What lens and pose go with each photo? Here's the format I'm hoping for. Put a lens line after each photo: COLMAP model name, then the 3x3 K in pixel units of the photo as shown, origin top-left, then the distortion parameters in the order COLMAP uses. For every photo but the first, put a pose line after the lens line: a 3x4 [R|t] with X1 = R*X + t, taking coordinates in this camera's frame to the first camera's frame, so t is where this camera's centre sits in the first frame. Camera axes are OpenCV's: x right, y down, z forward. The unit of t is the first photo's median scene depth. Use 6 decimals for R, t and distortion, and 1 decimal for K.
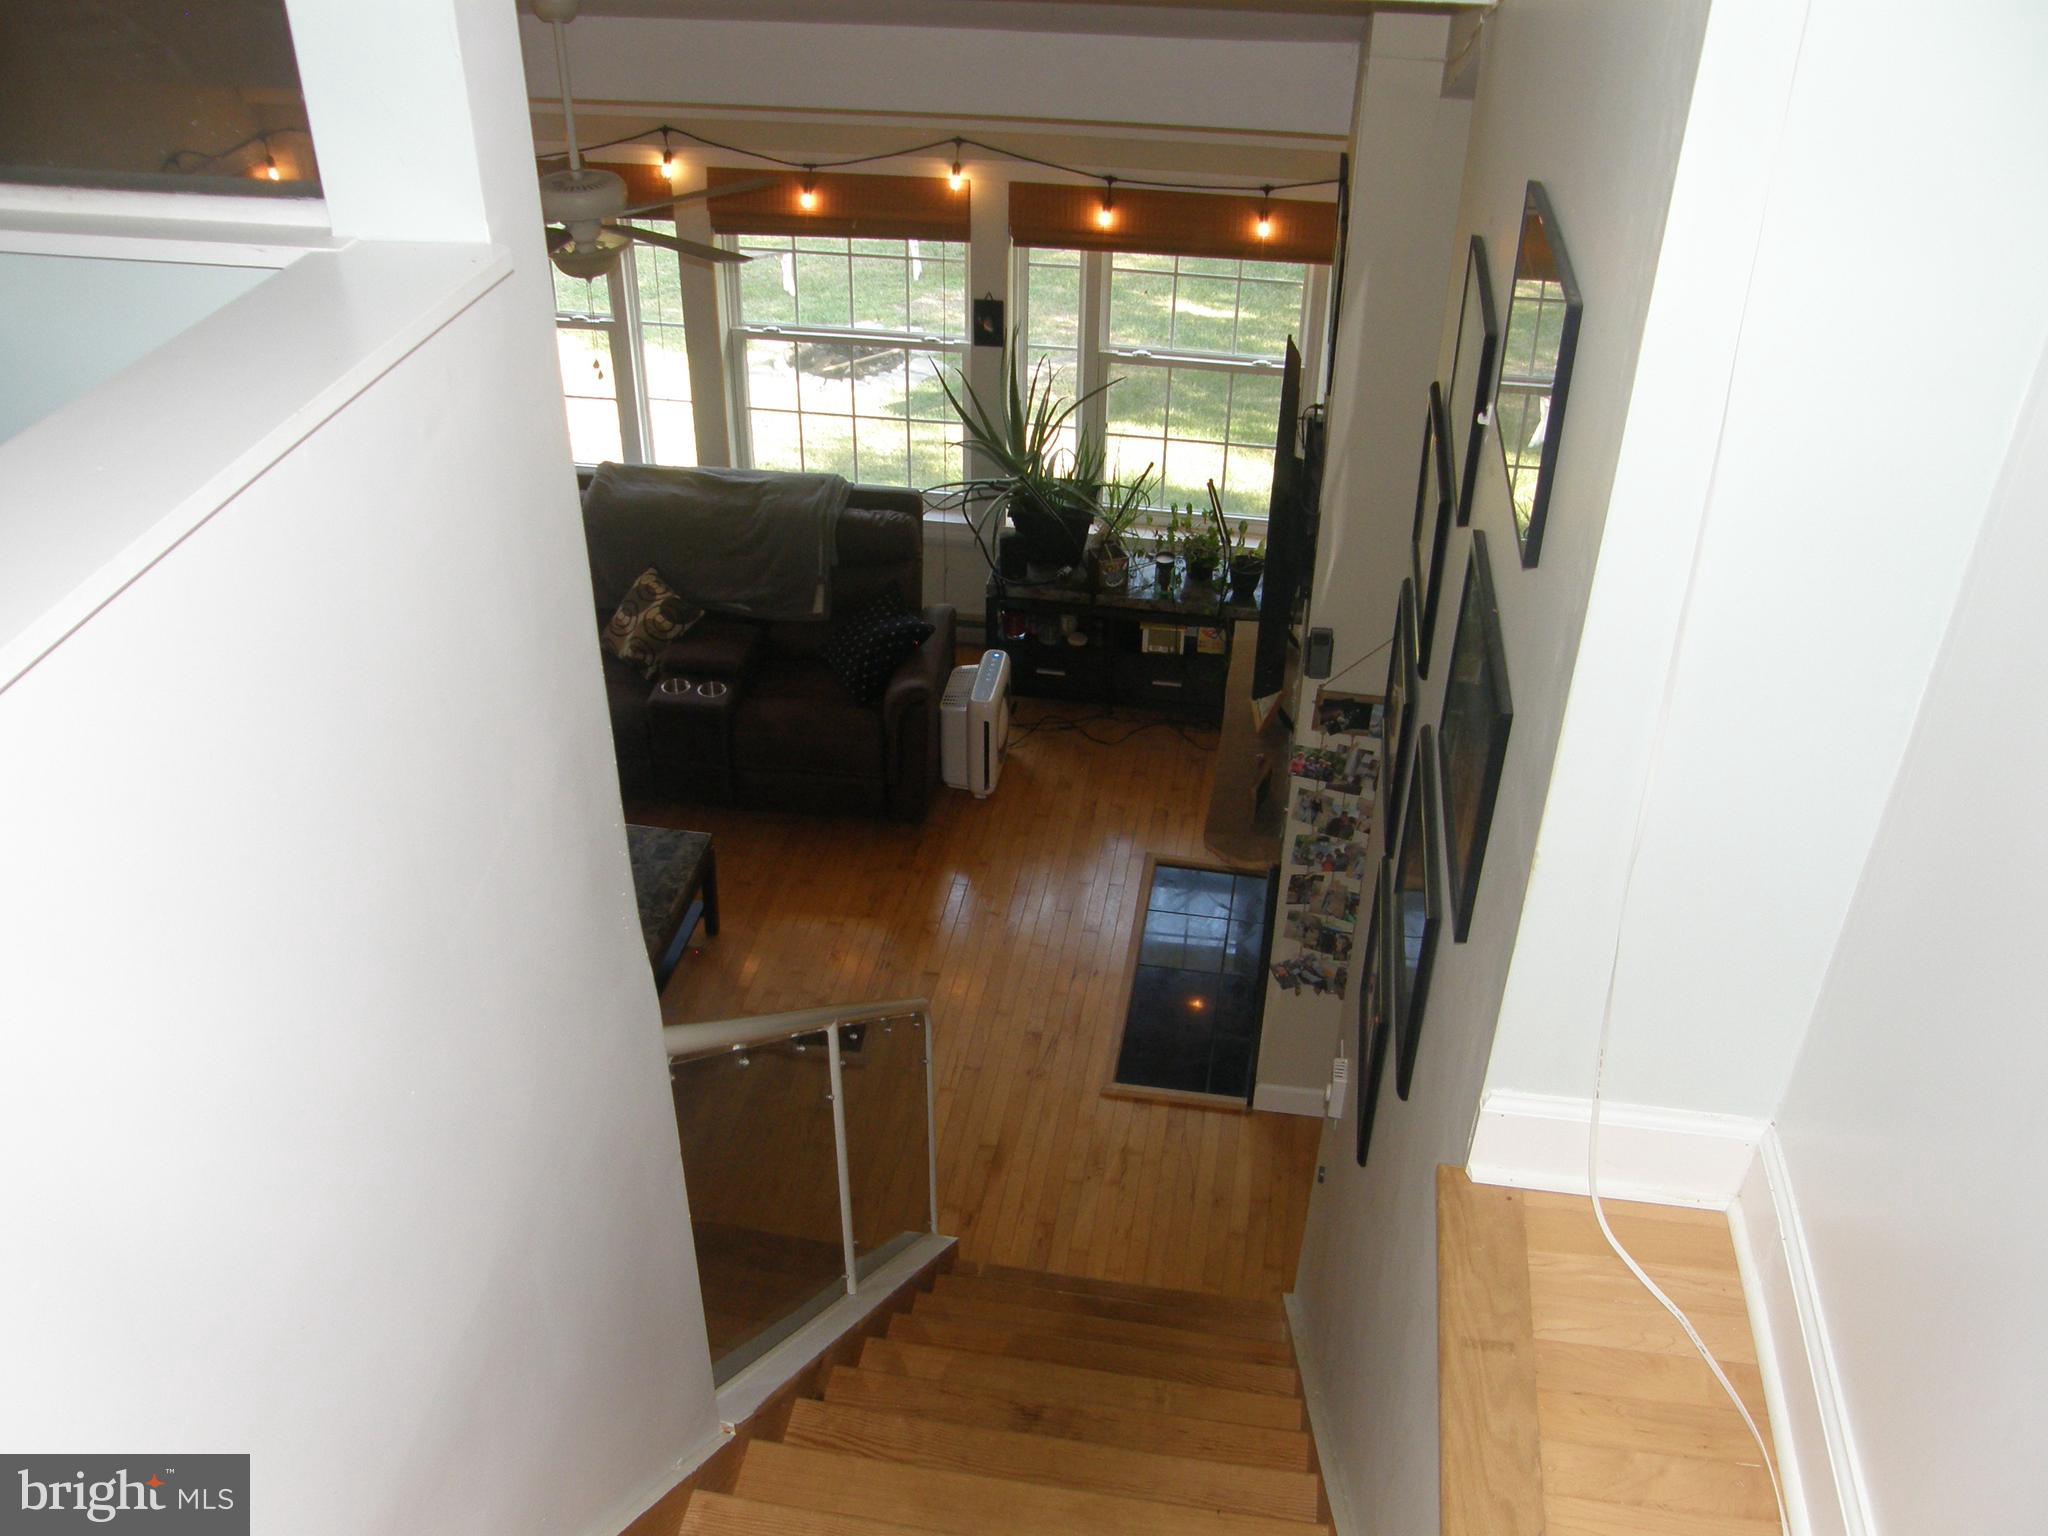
lens RADIAL K [[1746.1, 0, 1024.0], [0, 1746.1, 768.0], [0, 0, 1]] dist [-0.155612, 0.118085]
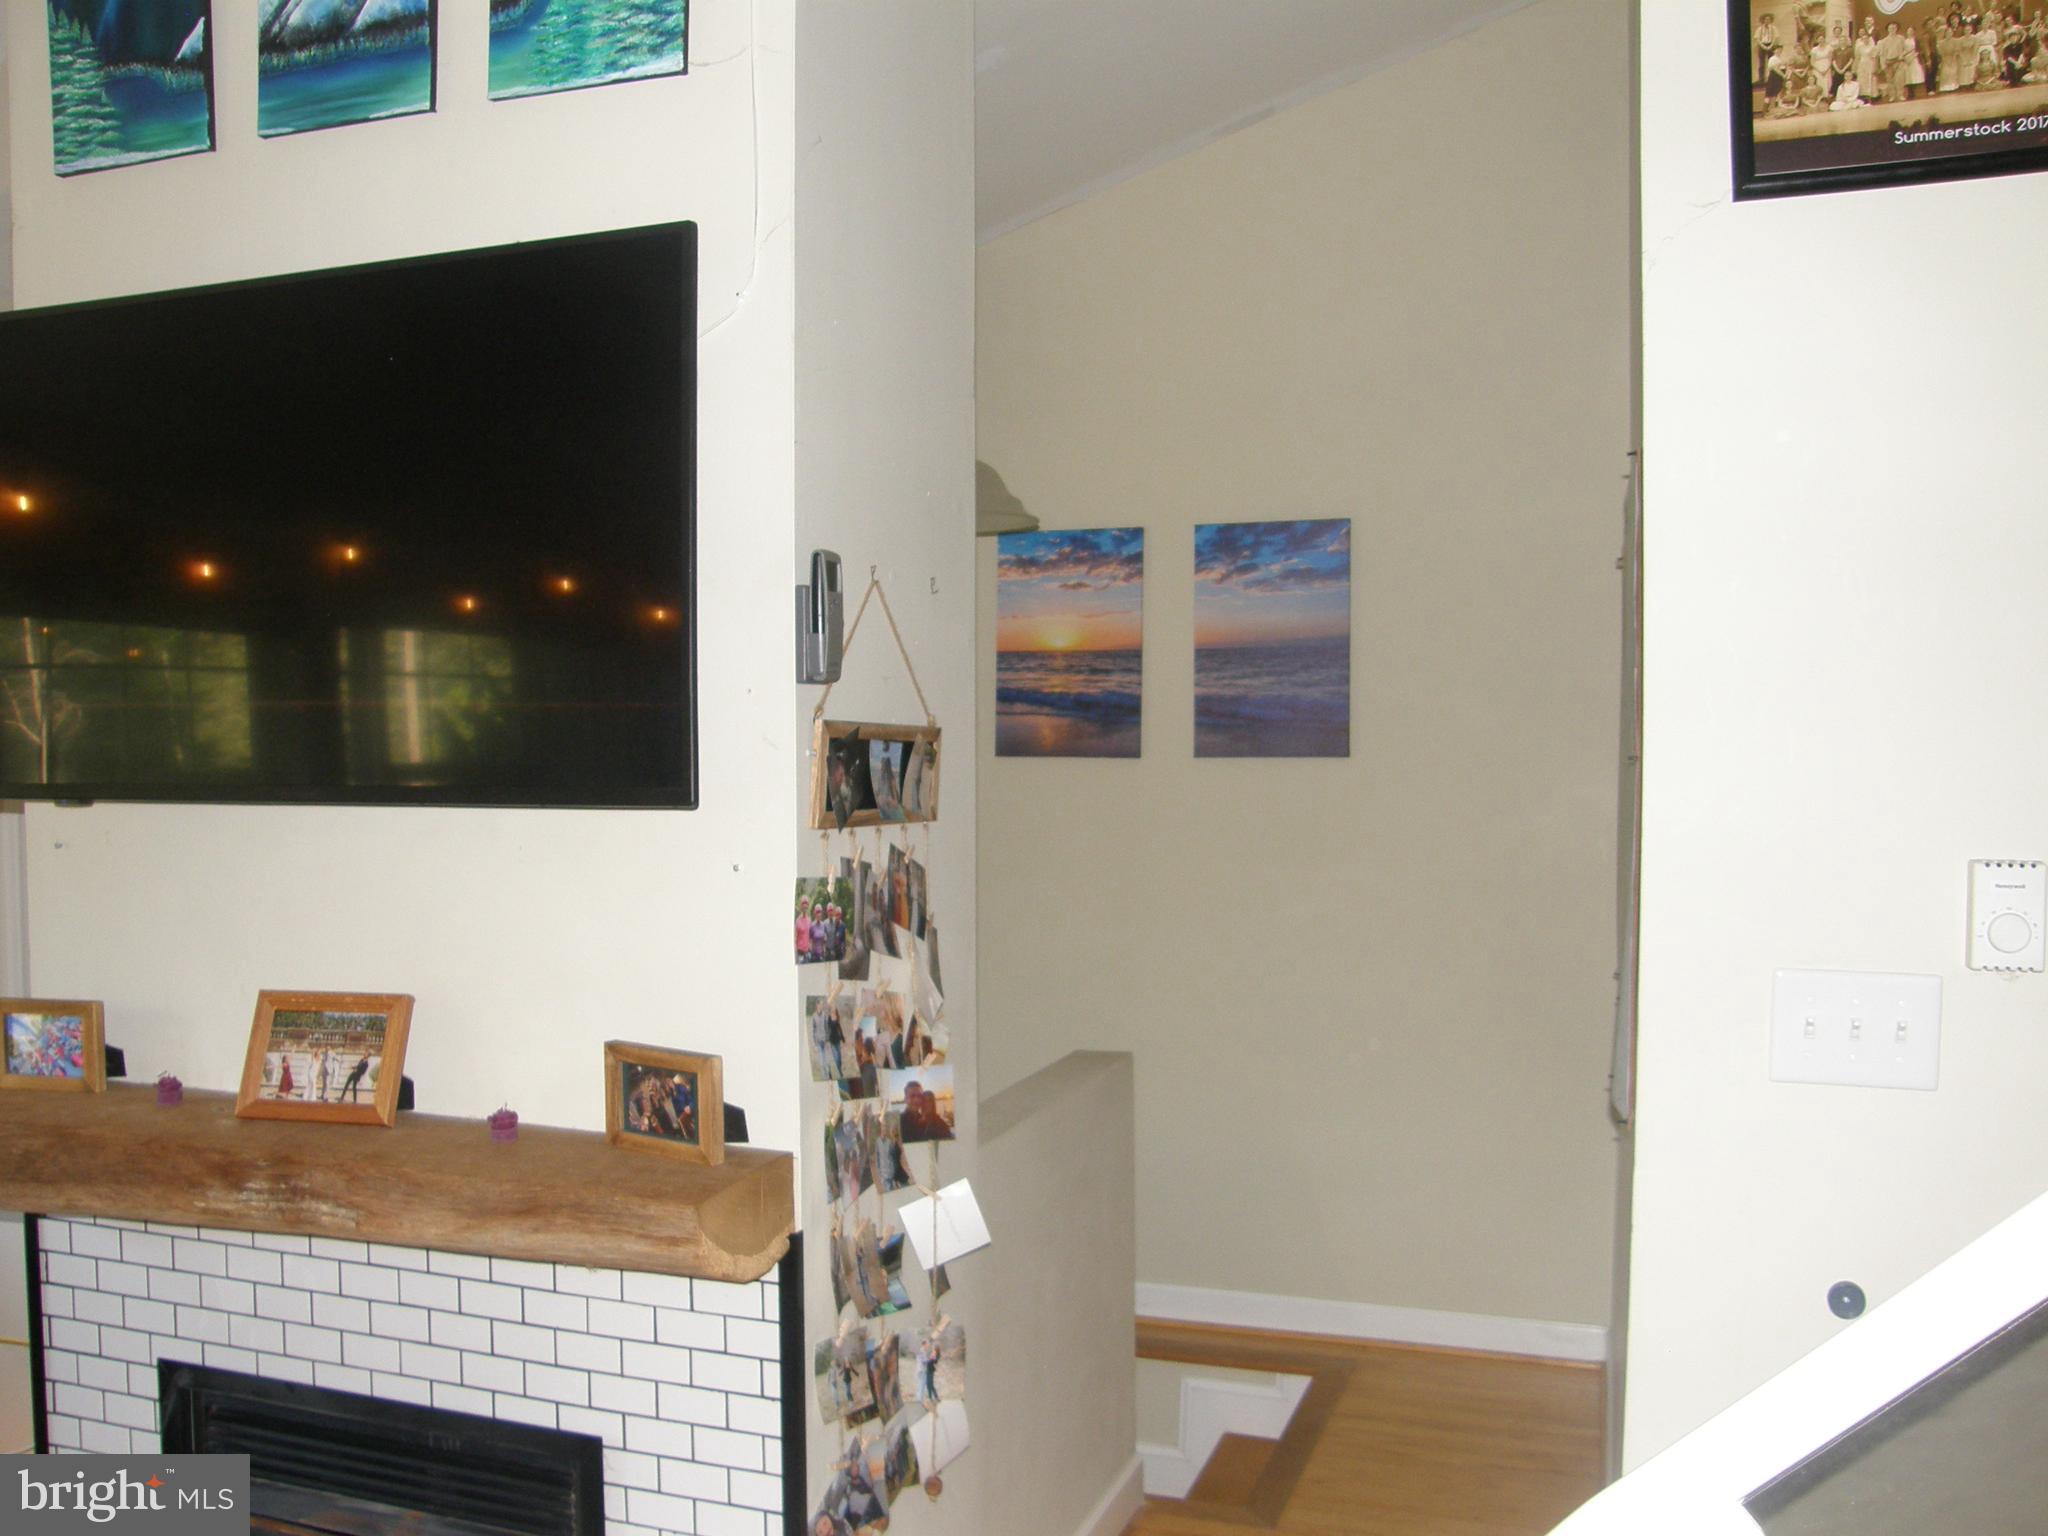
lens RADIAL K [[1752.2, 0, 1021.2], [0, 1752.2, 811.4], [0, 0, 1]] dist [-0.149279, 0.126472]
pose [[0.166647, -0.052302, 0.984629, -0.180785], [0.555866, 0.829766, -0.050004, 0.017350], [-0.814396, 0.555655, 0.167351, 0.620745]]
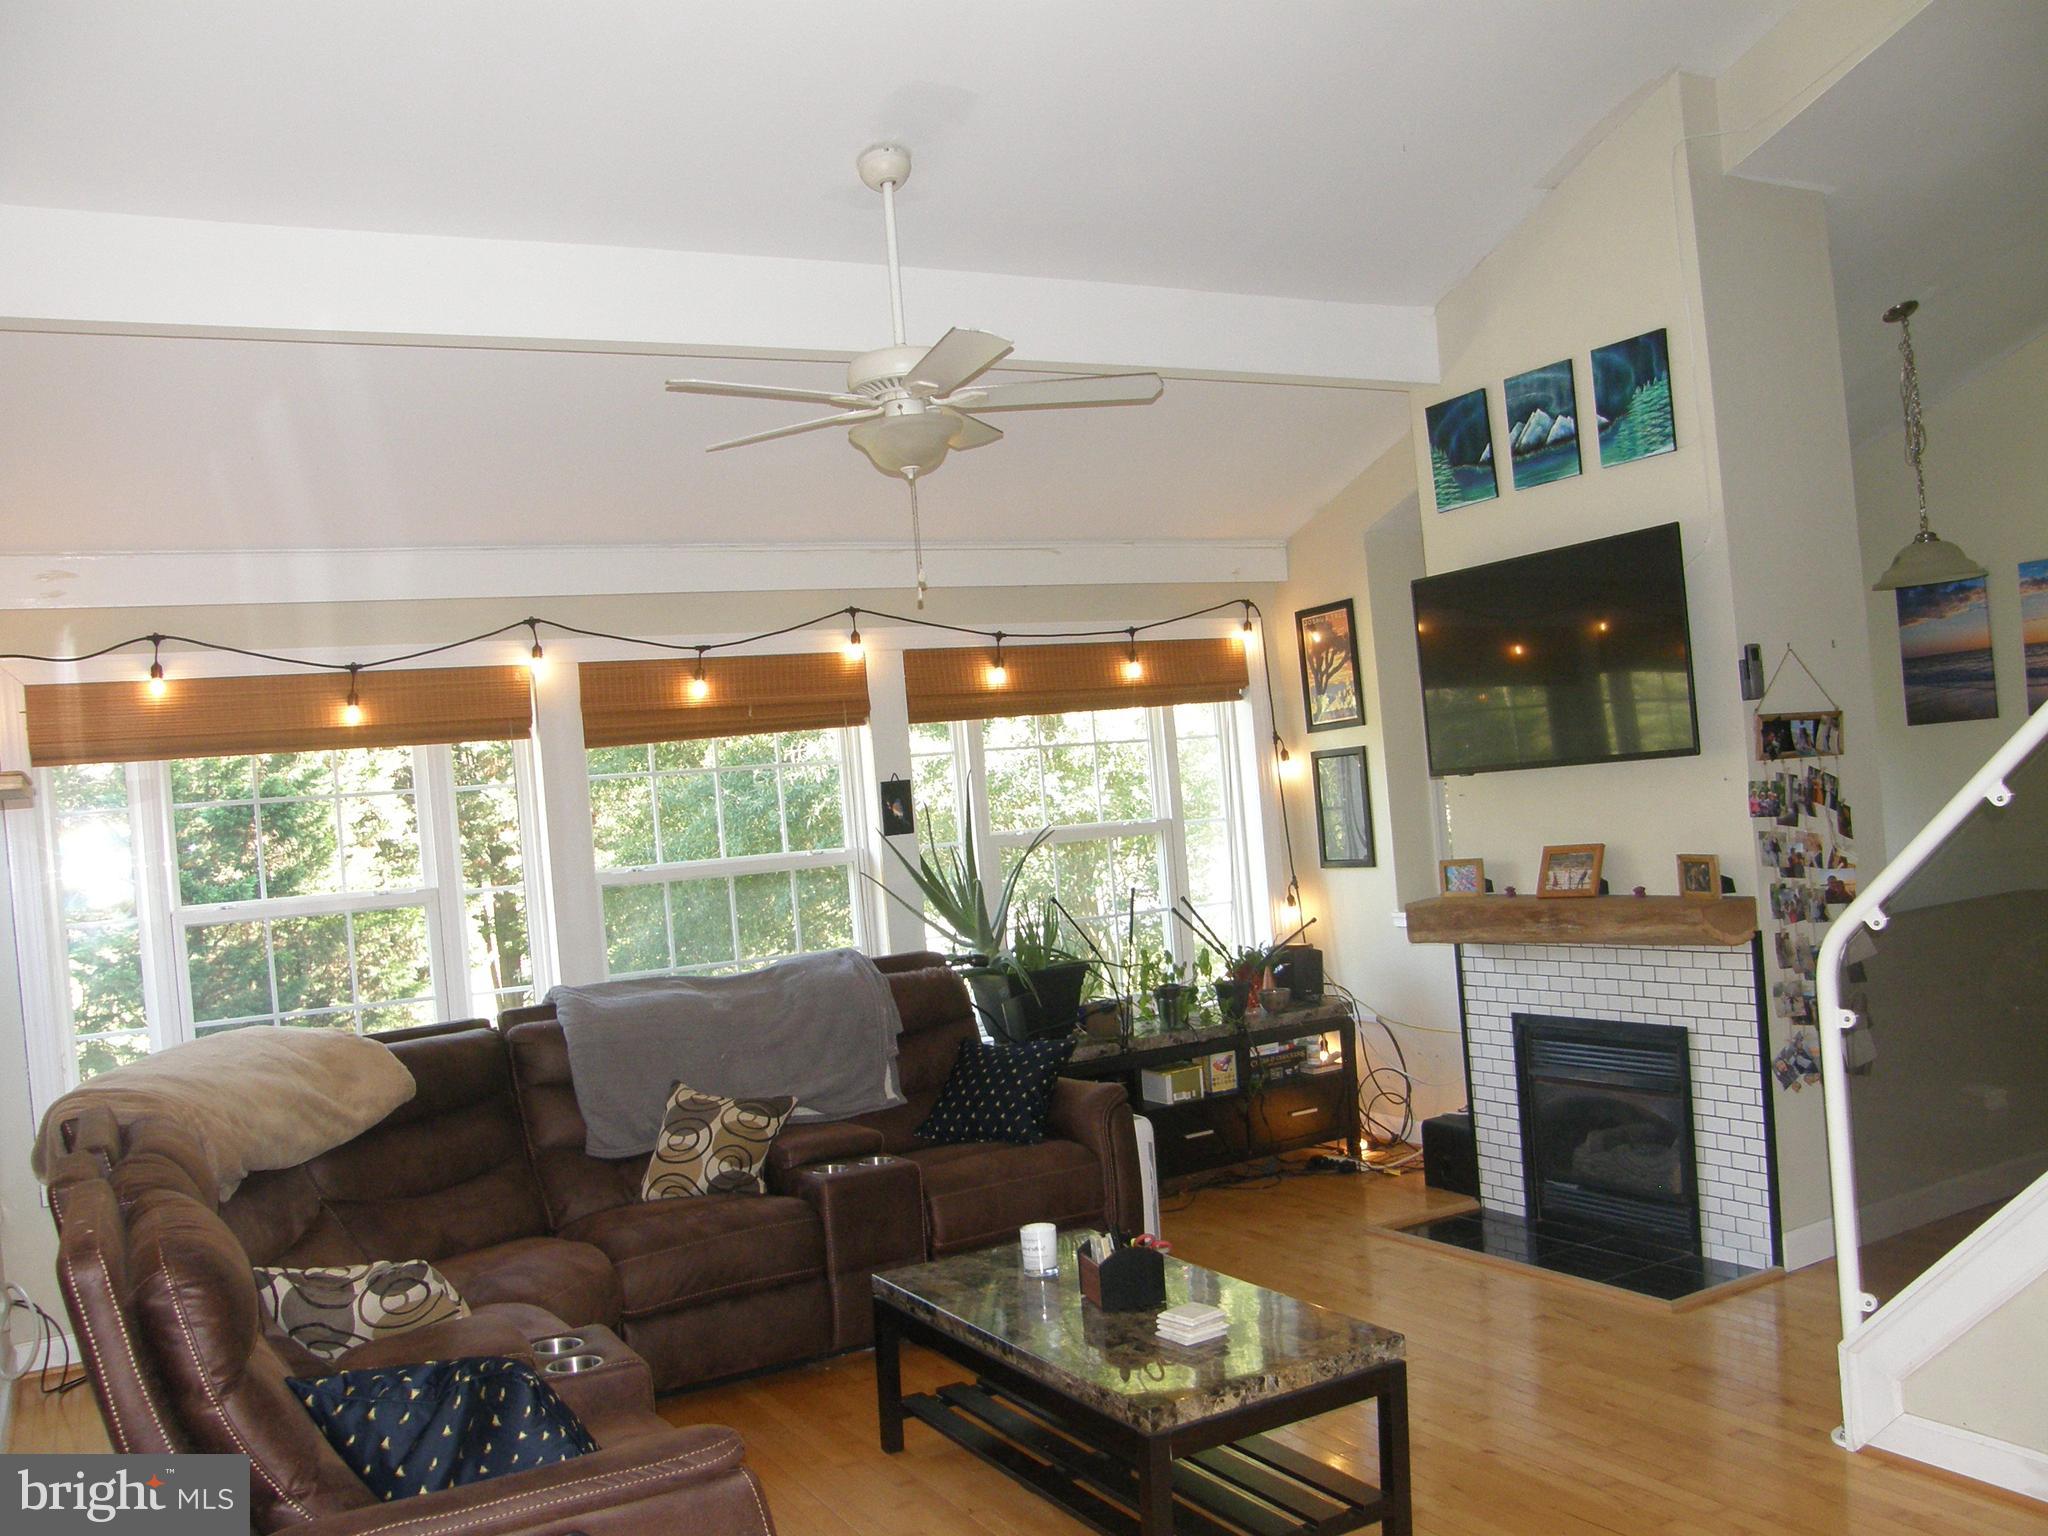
lens RADIAL K [[1752.2, 0, 1021.2], [0, 1752.2, 811.4], [0, 0, 1]] dist [-0.149279, 0.126472]
pose [[0.787162, -0.083499, 0.611068, -0.564221], [0.420839, 0.797011, -0.433206, 0.181420], [-0.450856, 0.598165, 0.662516, 0.381624]]
